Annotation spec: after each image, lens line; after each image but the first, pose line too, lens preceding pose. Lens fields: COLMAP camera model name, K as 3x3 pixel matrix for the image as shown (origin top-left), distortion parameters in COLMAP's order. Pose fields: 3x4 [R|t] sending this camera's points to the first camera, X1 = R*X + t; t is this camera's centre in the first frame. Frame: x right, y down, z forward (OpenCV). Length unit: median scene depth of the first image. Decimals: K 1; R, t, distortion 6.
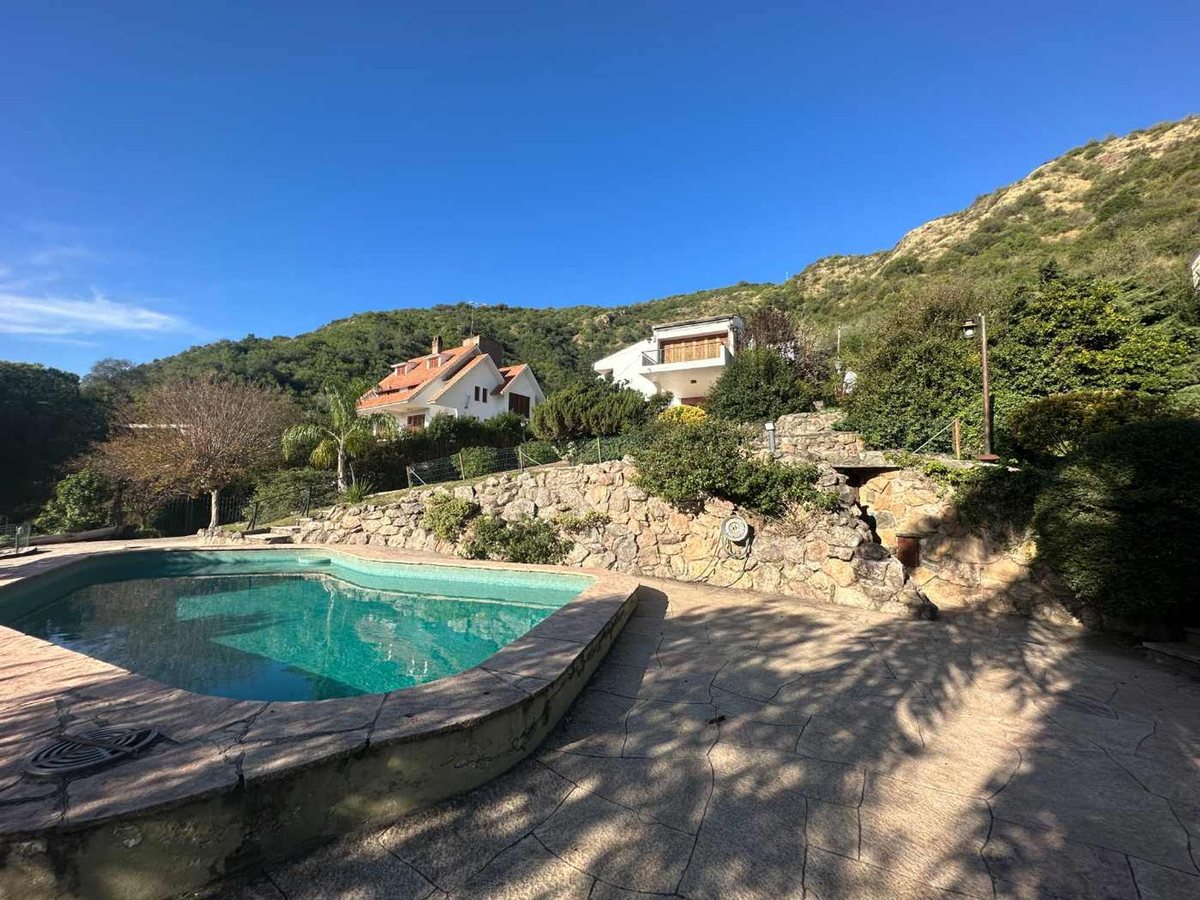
lens RADIAL K [[476.6, 0, 600.9], [0, 476.6, 449.0], [0, 0, 1]] dist [-0.003403, 0.000550]
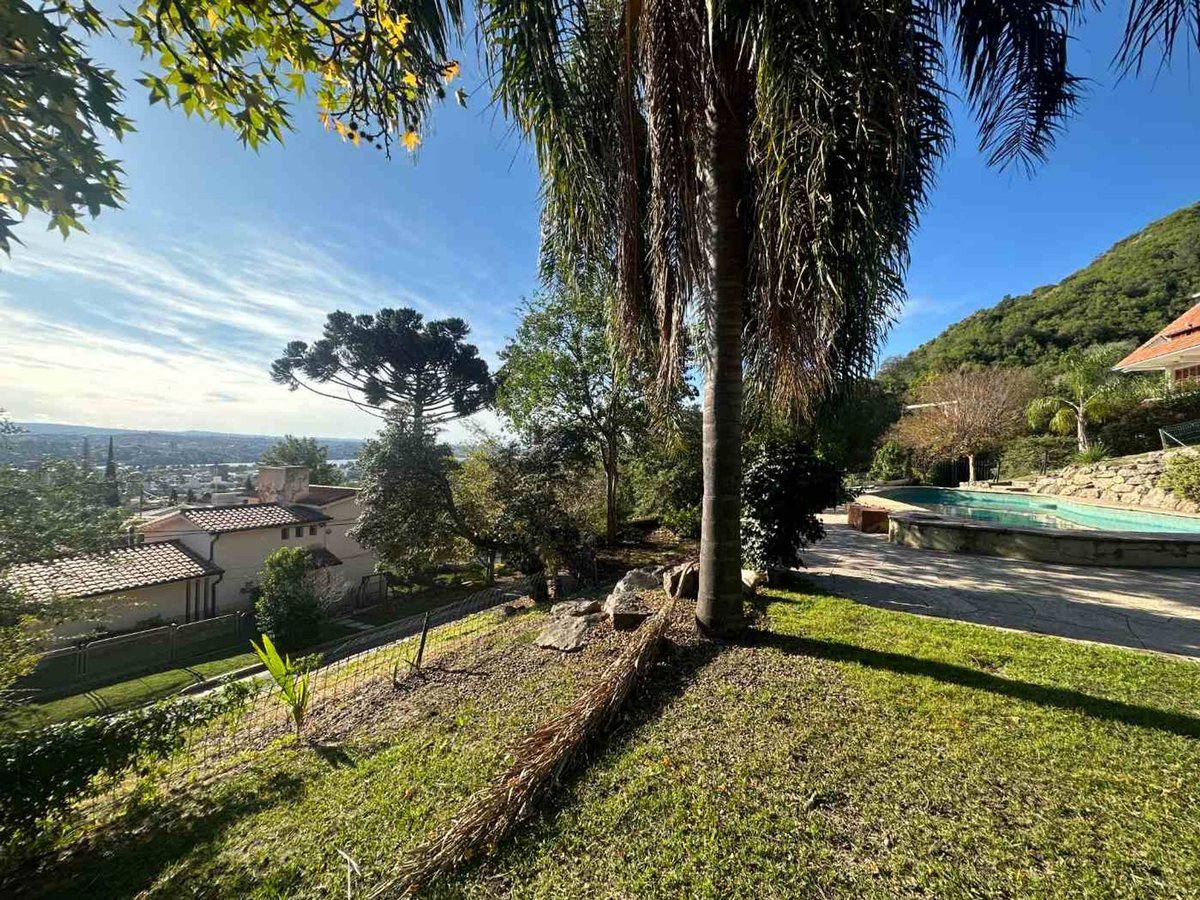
lens RADIAL K [[476.6, 0, 600.9], [0, 476.6, 449.0], [0, 0, 1]] dist [-0.003403, 0.000550]
pose [[0.214403, -0.013978, -0.976645, 0.036721], [0.076079, 0.997099, 0.002431, -0.001430], [0.973778, -0.074823, 0.214845, -0.040256]]
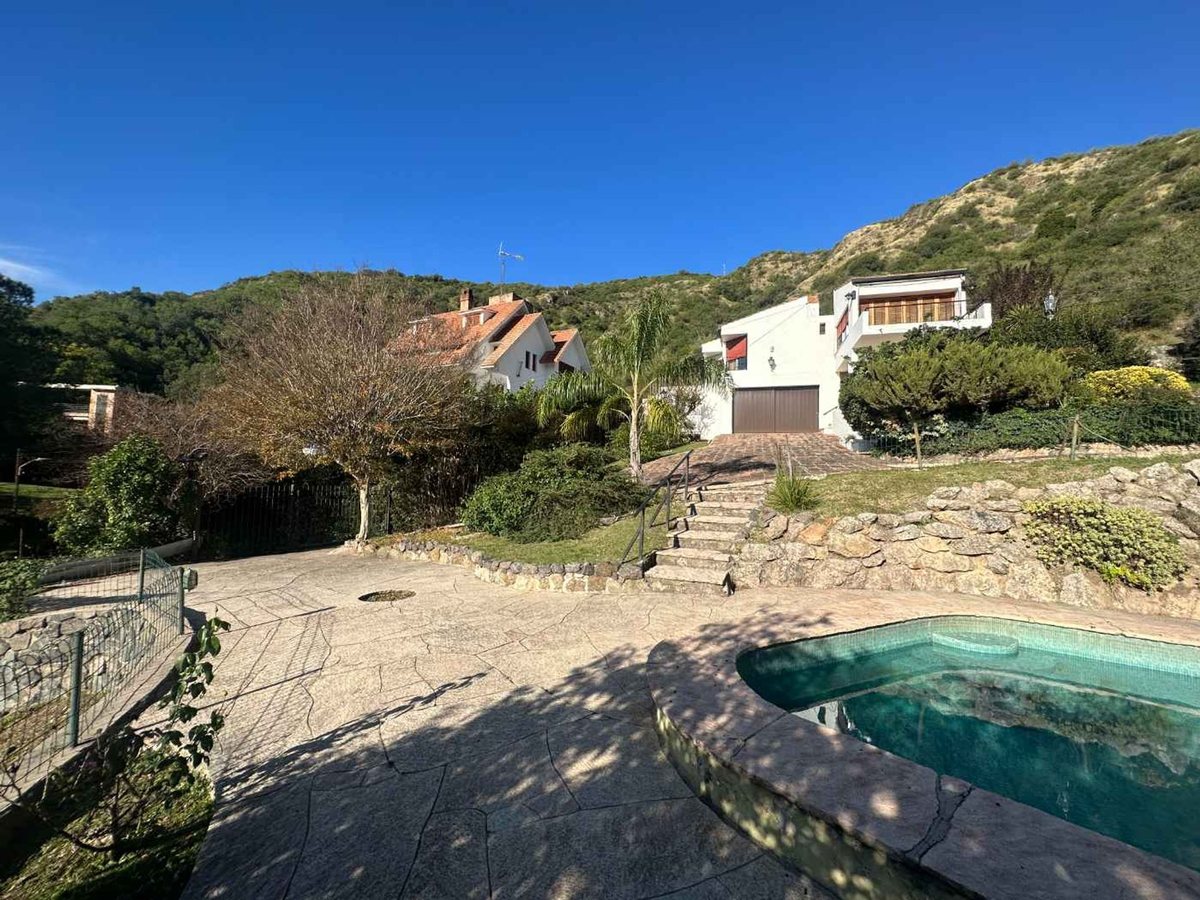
lens RADIAL K [[476.6, 0, 600.9], [0, 476.6, 449.0], [0, 0, 1]] dist [-0.003403, 0.000550]
pose [[0.988212, 0.021432, 0.151584, -0.092924], [-0.026425, 0.999170, 0.030997, 0.003832], [-0.150794, -0.034638, 0.987958, 0.054357]]
